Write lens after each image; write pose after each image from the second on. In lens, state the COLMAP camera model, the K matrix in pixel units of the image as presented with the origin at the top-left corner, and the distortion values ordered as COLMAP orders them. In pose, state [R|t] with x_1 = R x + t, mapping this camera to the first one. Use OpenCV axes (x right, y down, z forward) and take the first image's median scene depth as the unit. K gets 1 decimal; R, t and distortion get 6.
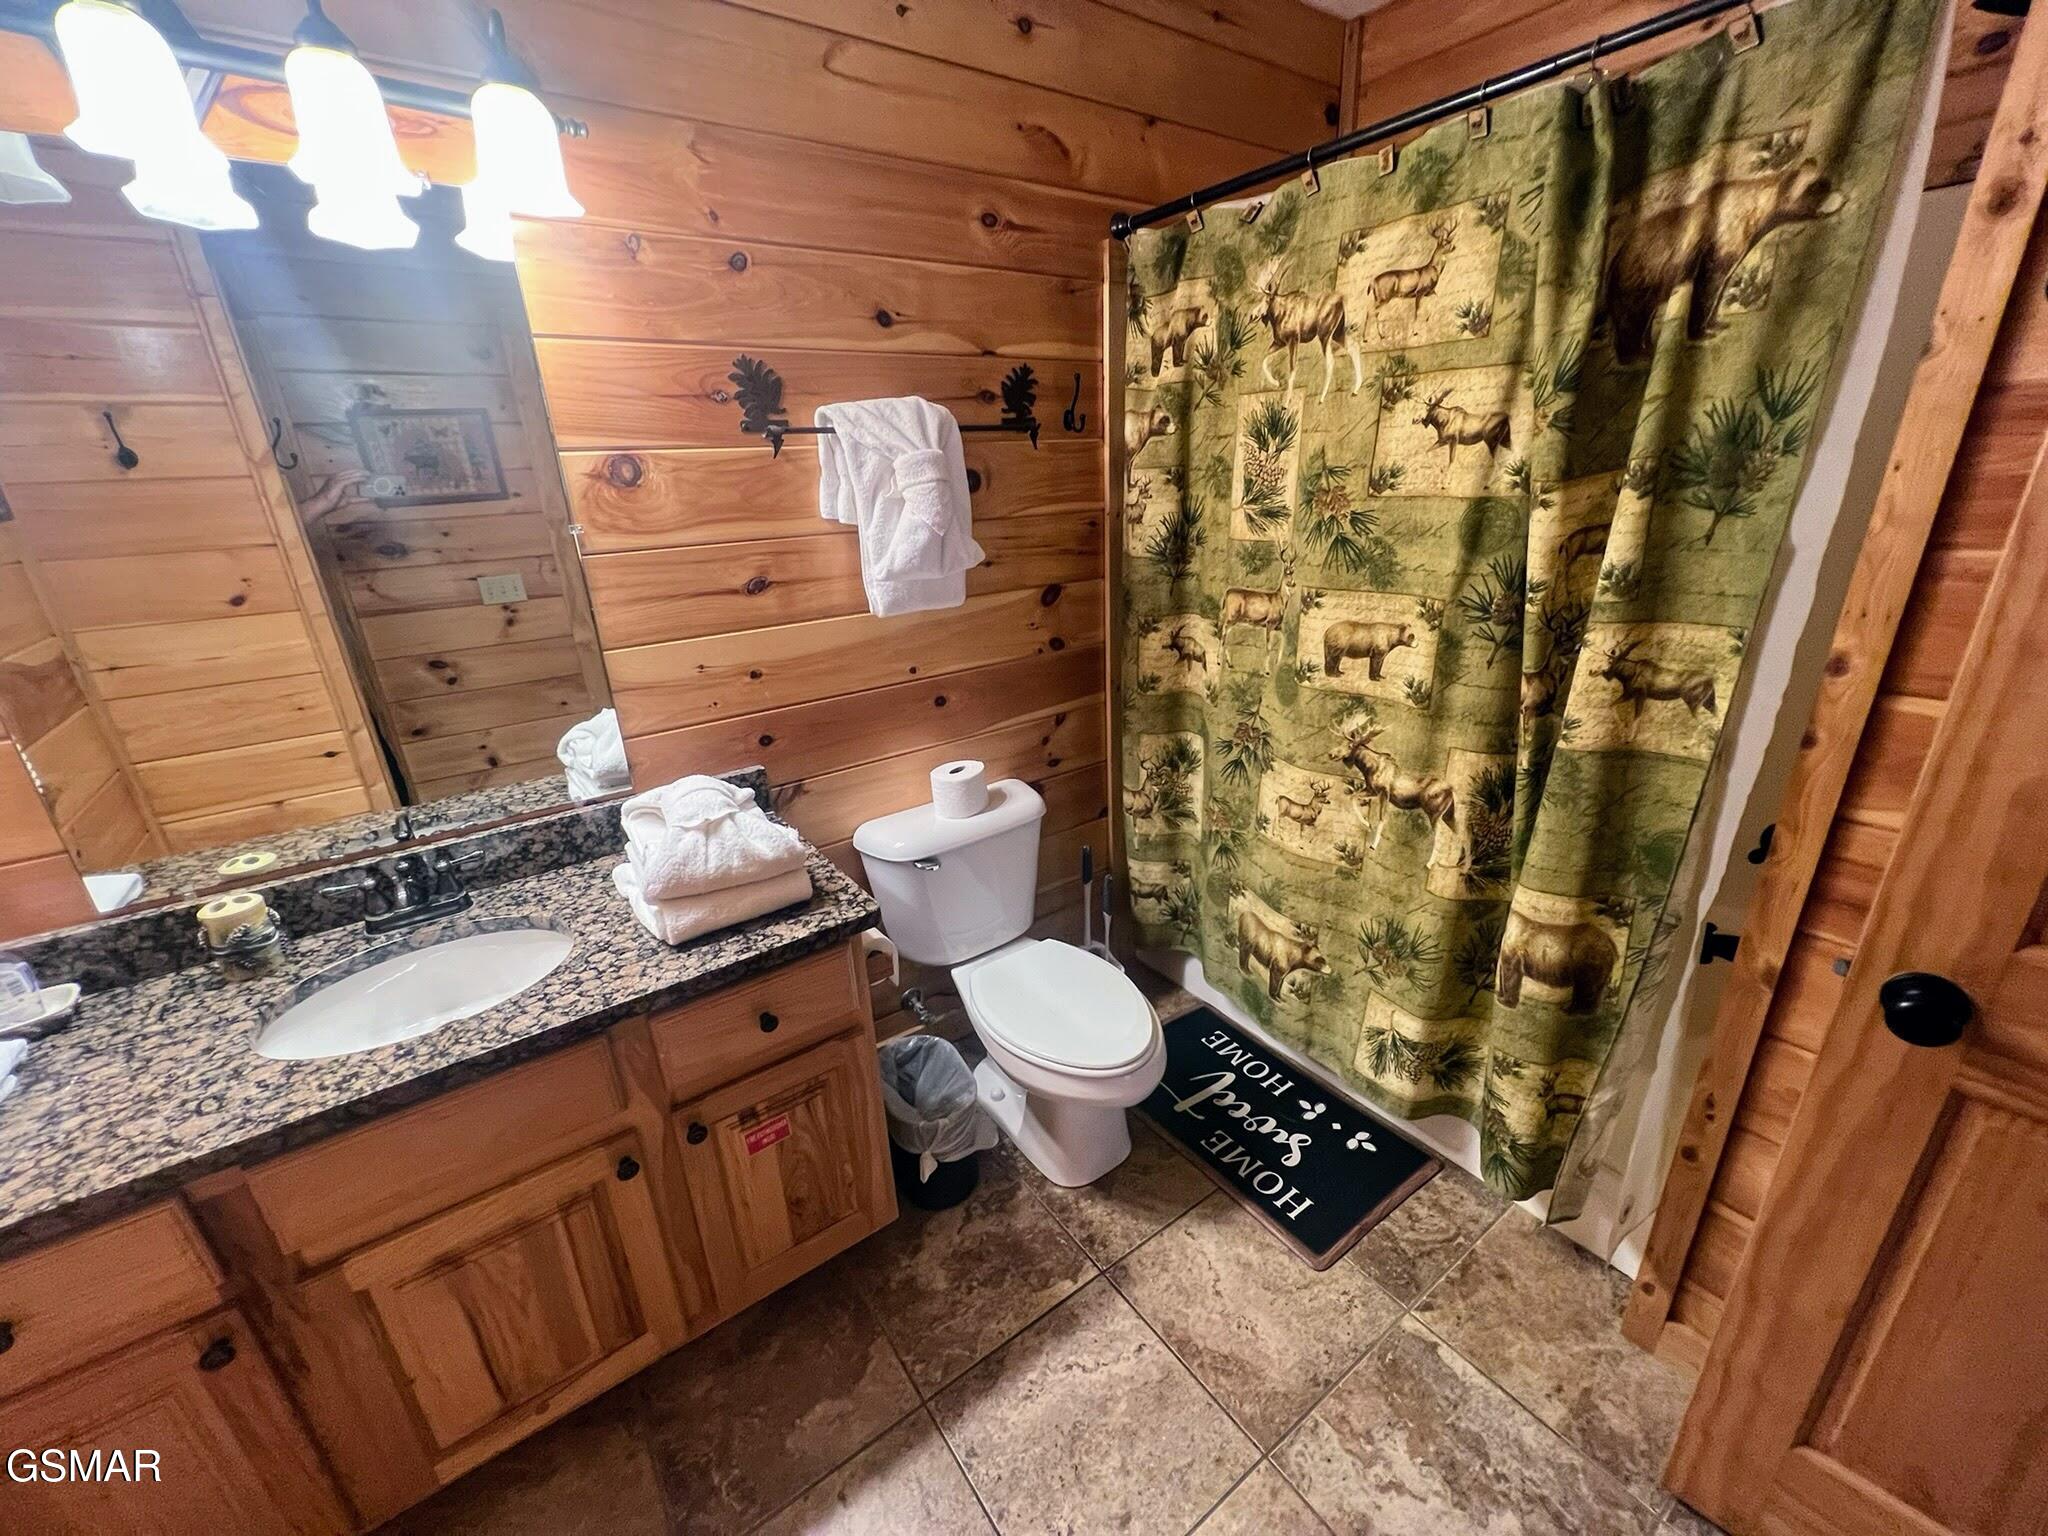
lens RADIAL K [[819.9, 0, 1024.7], [0, 819.9, 768.7], [0, 0, 1]] dist [-0.004331, 0.000923]
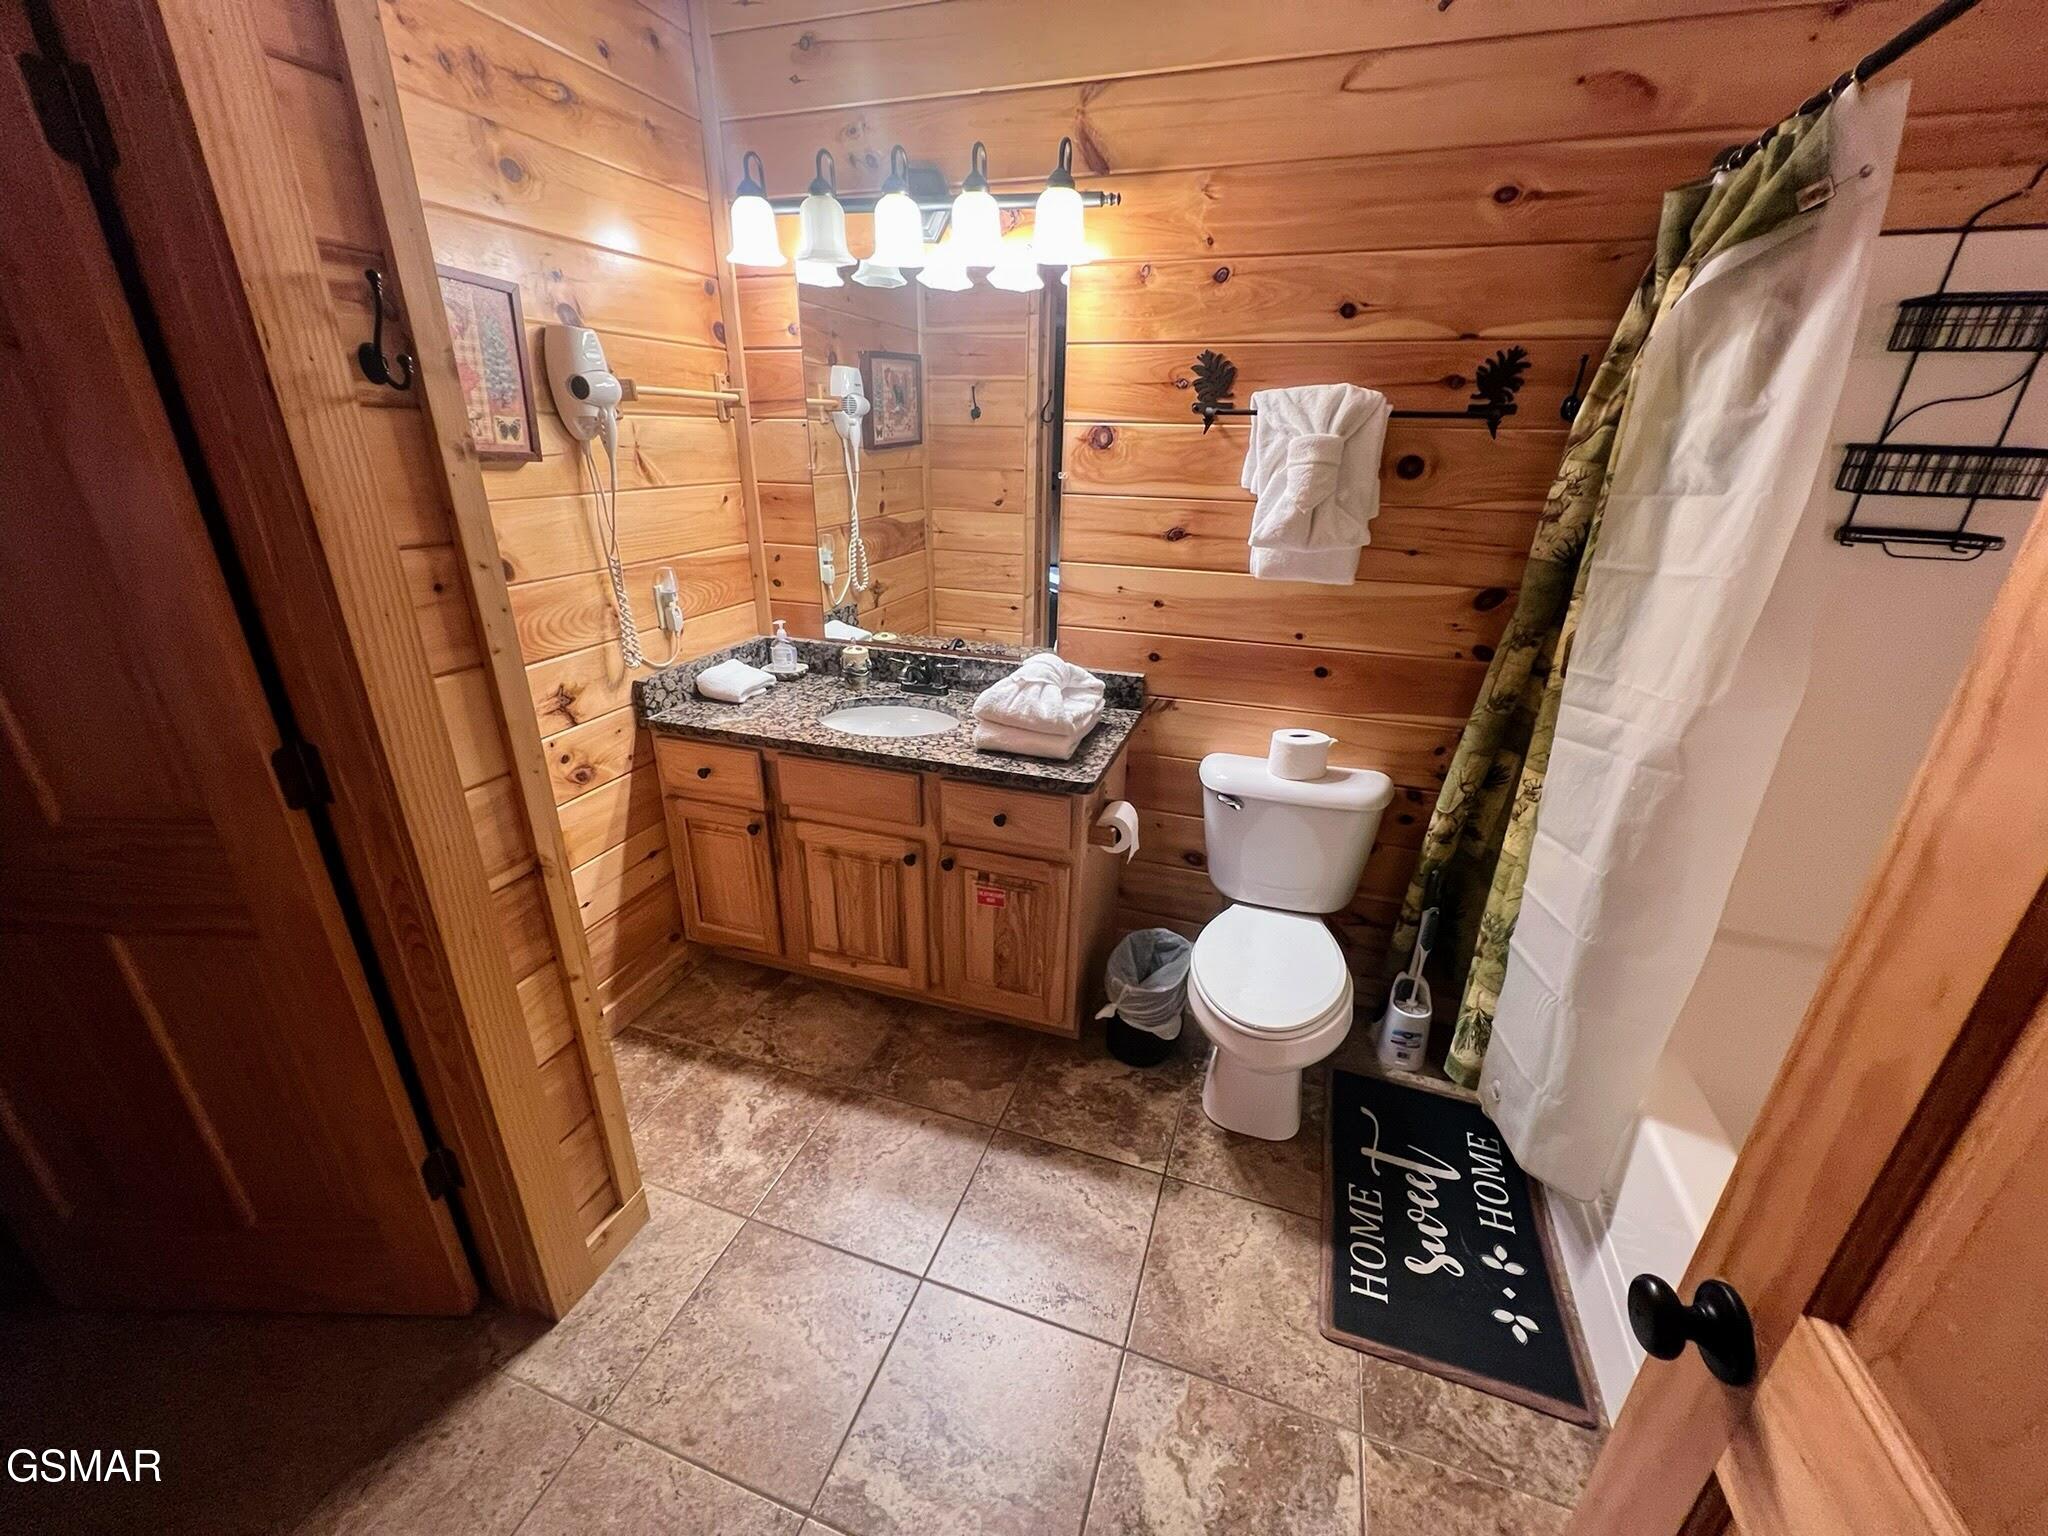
lens RADIAL K [[819.9, 0, 1028.5], [0, 819.9, 766.6], [0, 0, 1]] dist [-0.004331, 0.000923]
pose [[0.581892, 0.351283, -0.733486, 0.635488], [-0.321283, 0.927834, 0.189479, -0.062345], [0.747114, 0.125400, 0.652760, 0.054570]]
